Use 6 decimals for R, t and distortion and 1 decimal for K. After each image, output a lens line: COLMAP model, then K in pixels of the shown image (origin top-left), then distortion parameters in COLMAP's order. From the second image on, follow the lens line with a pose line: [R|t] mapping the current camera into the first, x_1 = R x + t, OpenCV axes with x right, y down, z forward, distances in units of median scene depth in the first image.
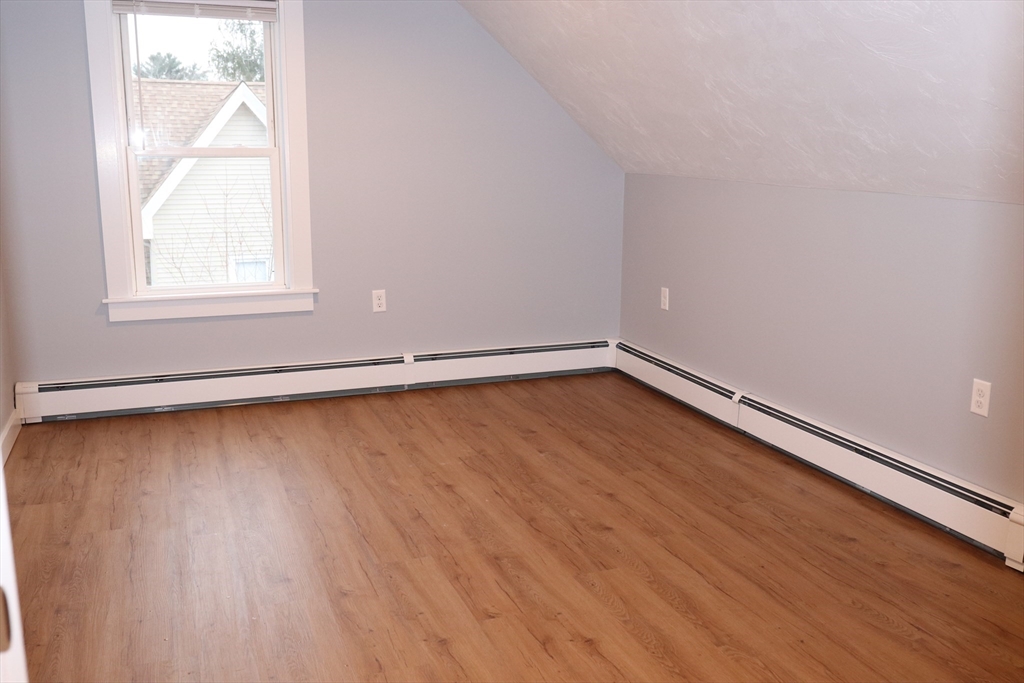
lens RADIAL K [[928.8, 0, 517.5], [0, 928.8, 352.4], [0, 0, 1]] dist [-0.004784, 0.000000]
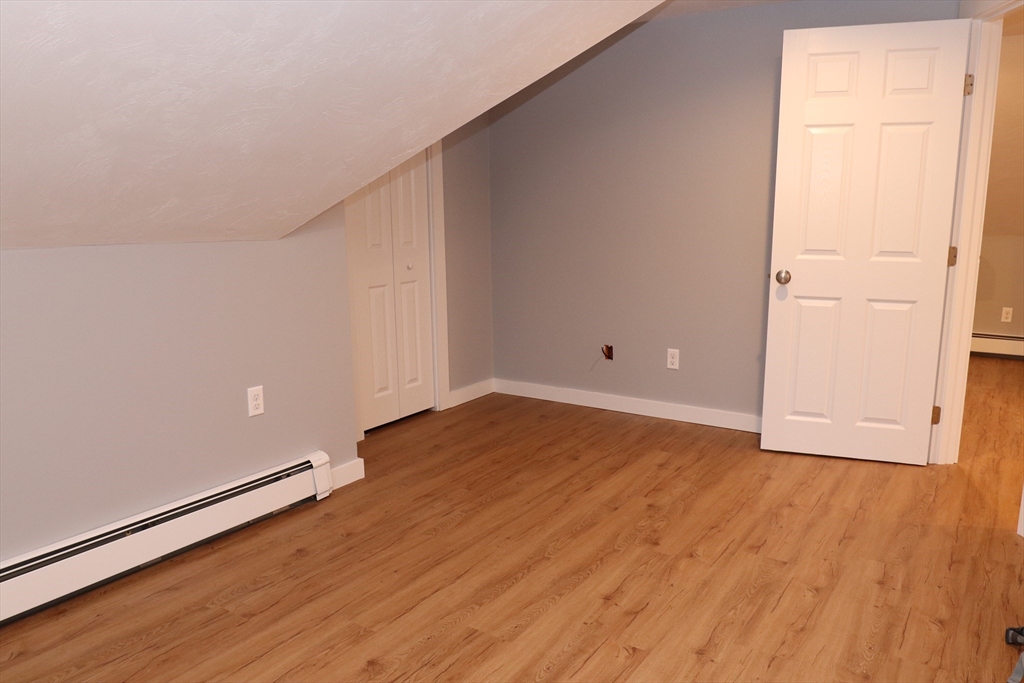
lens RADIAL K [[752.7, 0, 514.8], [0, 752.7, 343.0], [0, 0, 1]] dist [-0.026417, -0.006678]
pose [[-0.567797, -0.150051, 0.809377, -0.510112], [0.177600, 0.937758, 0.298442, -0.272667], [-0.803781, 0.313200, -0.505808, 1.258236]]
